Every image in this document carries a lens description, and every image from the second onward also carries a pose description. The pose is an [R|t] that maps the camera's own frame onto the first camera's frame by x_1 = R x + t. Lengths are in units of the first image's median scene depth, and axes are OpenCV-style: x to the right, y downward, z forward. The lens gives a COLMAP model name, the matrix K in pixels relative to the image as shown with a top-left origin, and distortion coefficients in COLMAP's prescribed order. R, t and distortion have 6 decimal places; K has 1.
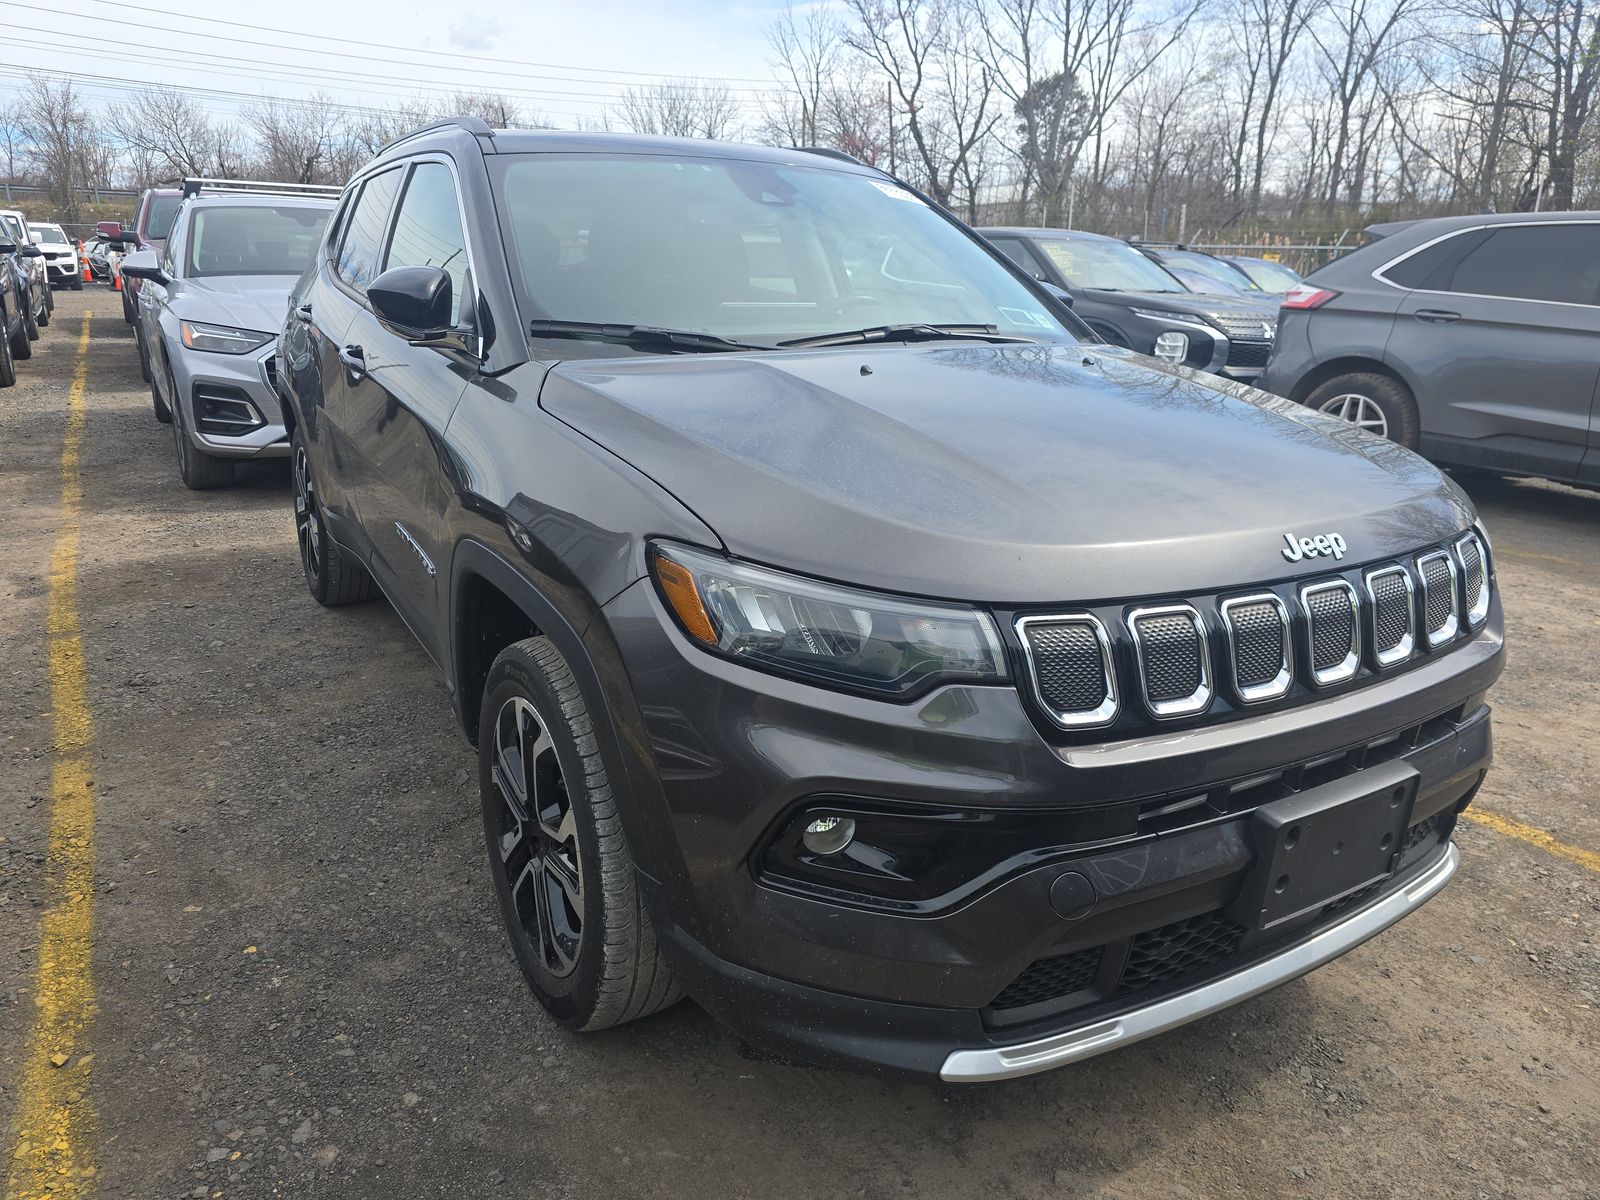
lens RADIAL K [[1163.0, 0, 794.6], [0, 1163.0, 601.3], [0, 0, 1]] dist [0.041646, -0.040167]
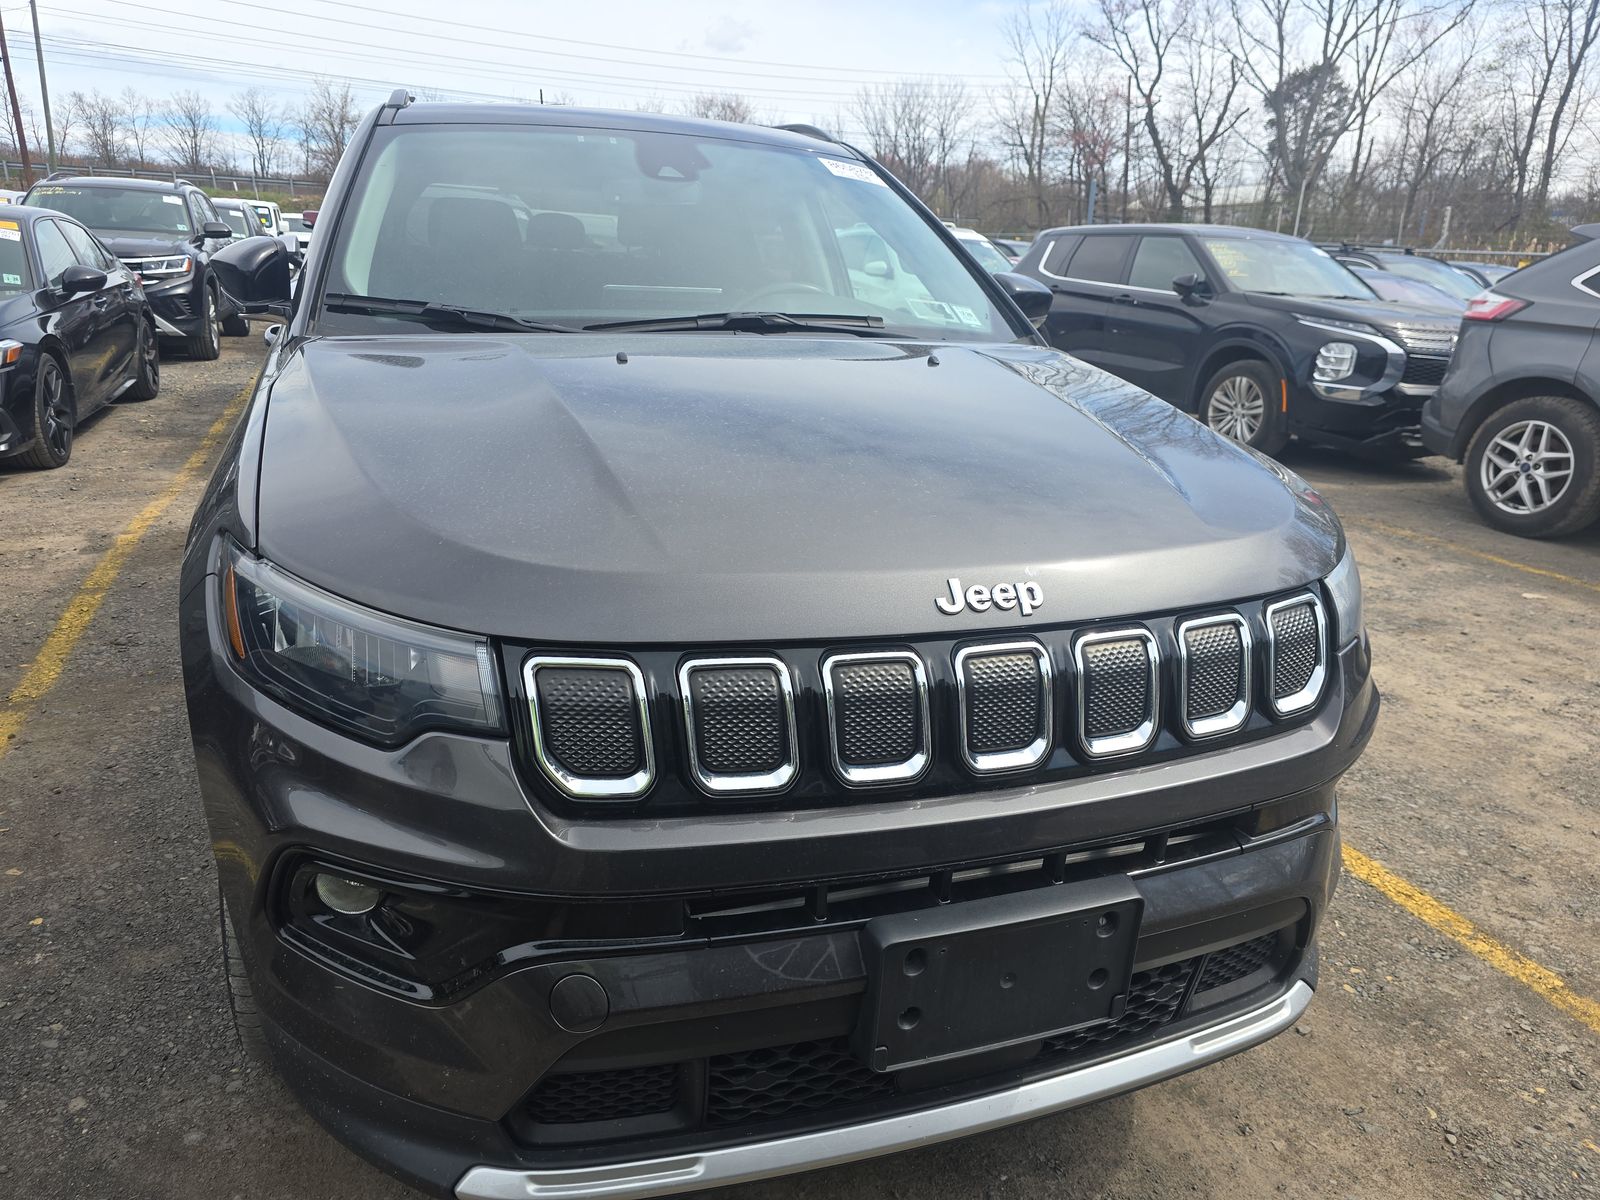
lens RADIAL K [[1163.0, 0, 787.9], [0, 1163.0, 601.3], [0, 0, 1]] dist [0.041646, -0.040167]
pose [[0.978283, 0.074916, -0.193261, 0.109070], [-0.074984, 0.997160, 0.006973, -0.009202], [0.193235, 0.007669, 0.981123, 0.048038]]
